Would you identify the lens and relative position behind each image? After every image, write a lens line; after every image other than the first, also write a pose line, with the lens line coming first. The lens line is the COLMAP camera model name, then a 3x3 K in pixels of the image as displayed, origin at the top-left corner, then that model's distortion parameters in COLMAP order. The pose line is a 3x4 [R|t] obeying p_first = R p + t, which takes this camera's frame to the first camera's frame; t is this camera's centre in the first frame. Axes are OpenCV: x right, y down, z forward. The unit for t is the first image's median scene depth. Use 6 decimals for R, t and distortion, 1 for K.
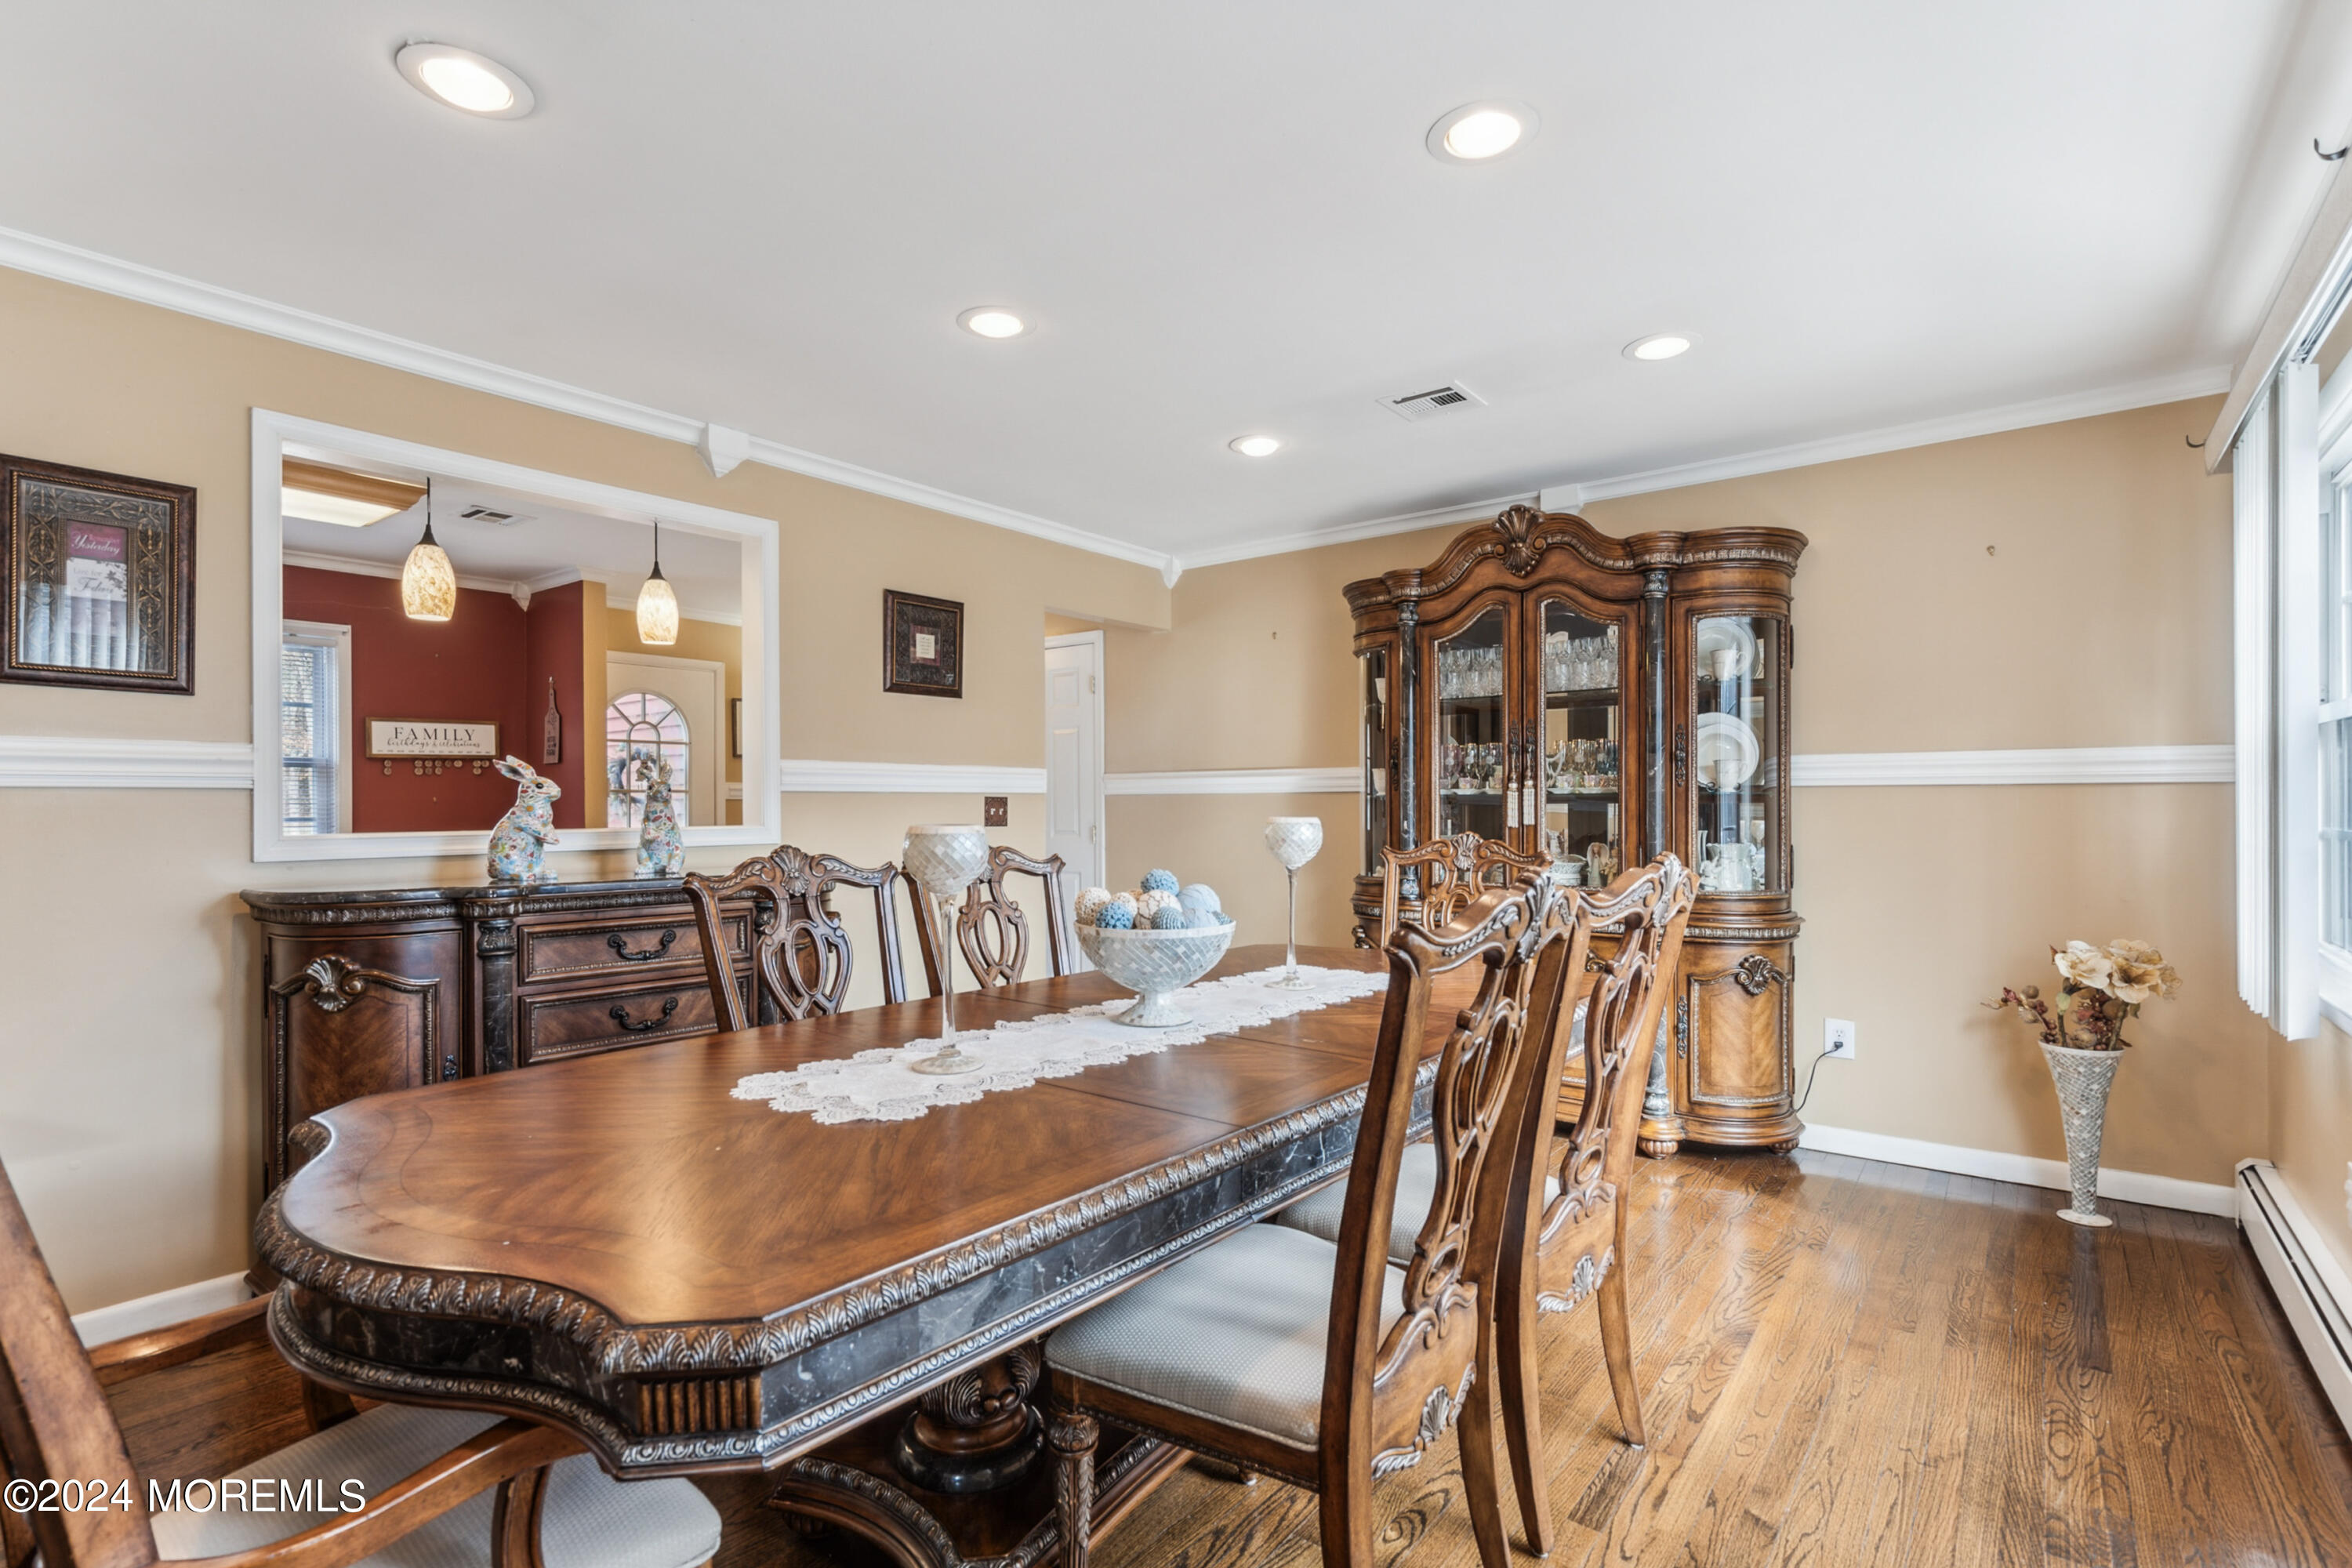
lens RADIAL K [[1105.0, 0, 1167.0], [0, 1105.0, 795.9], [0, 0, 1]] dist [0.000650, -0.001020]
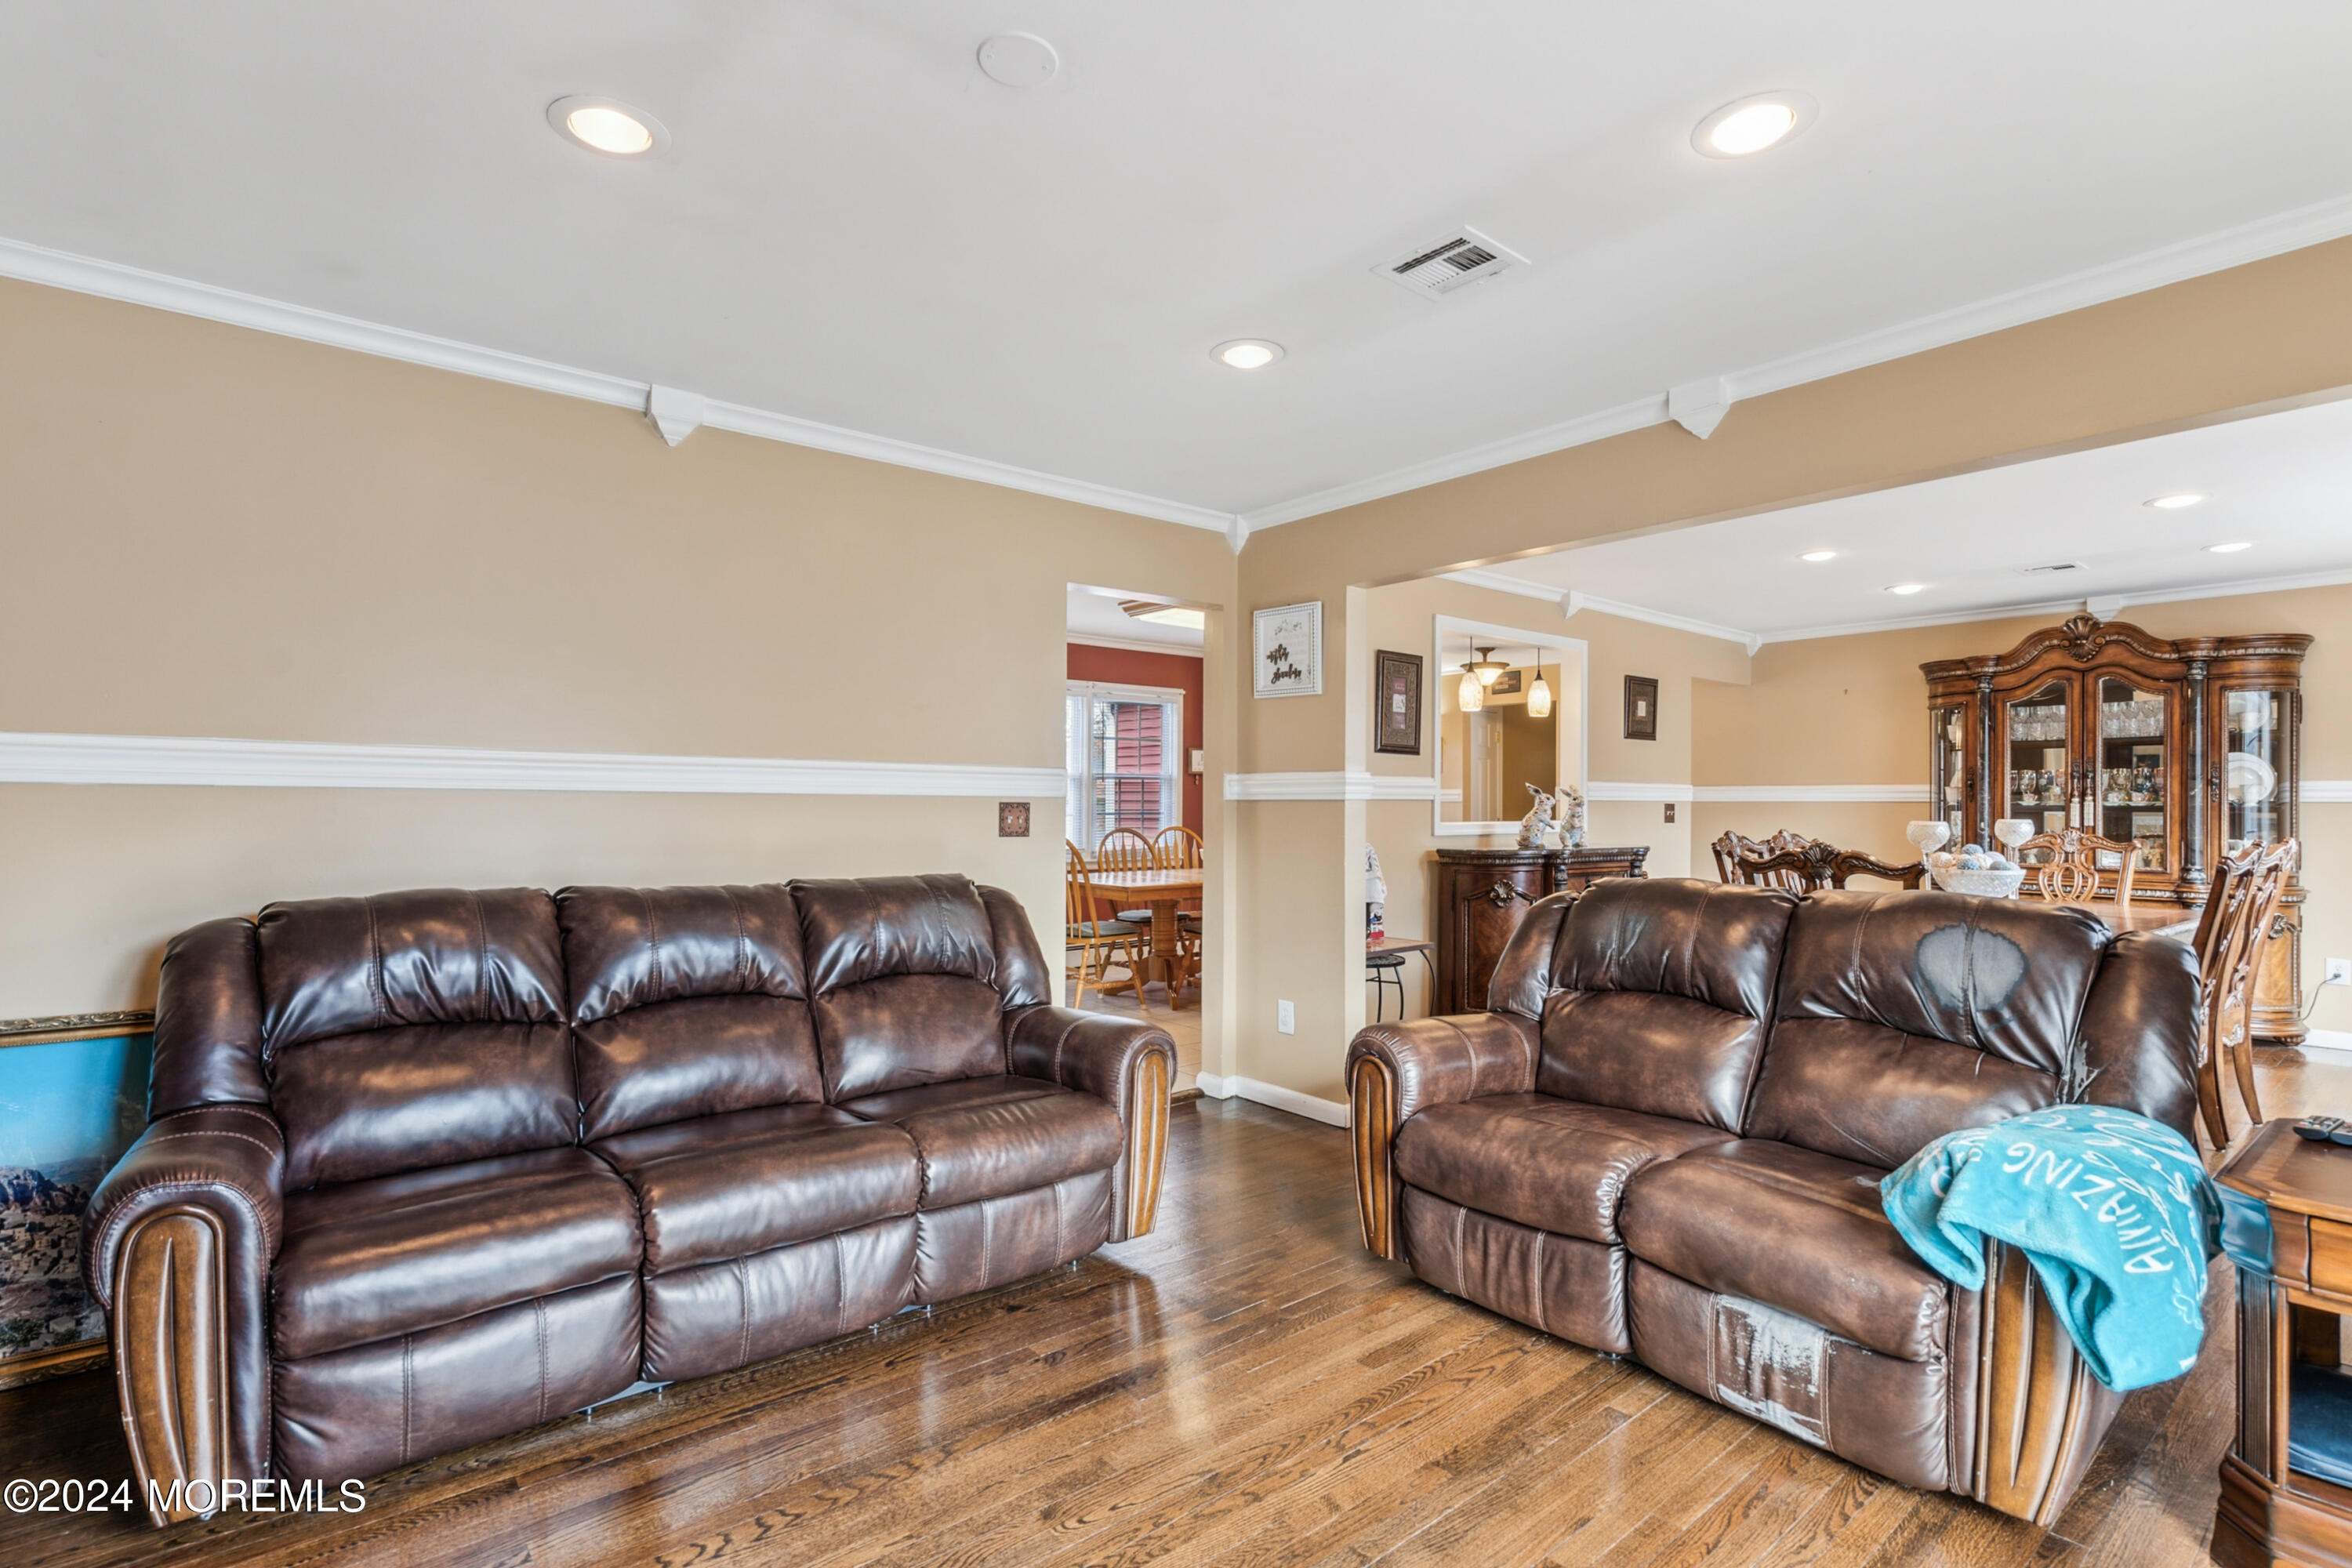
lens RADIAL K [[1103.4, 0, 1175.3], [0, 1103.4, 787.6], [0, 0, 1]] dist [-0.000406, -0.000630]
pose [[0.979245, 0.005267, -0.202610, -0.626284], [-0.007058, 0.999942, -0.008119, -0.005478], [0.202555, 0.009381, 0.979226, -0.774630]]
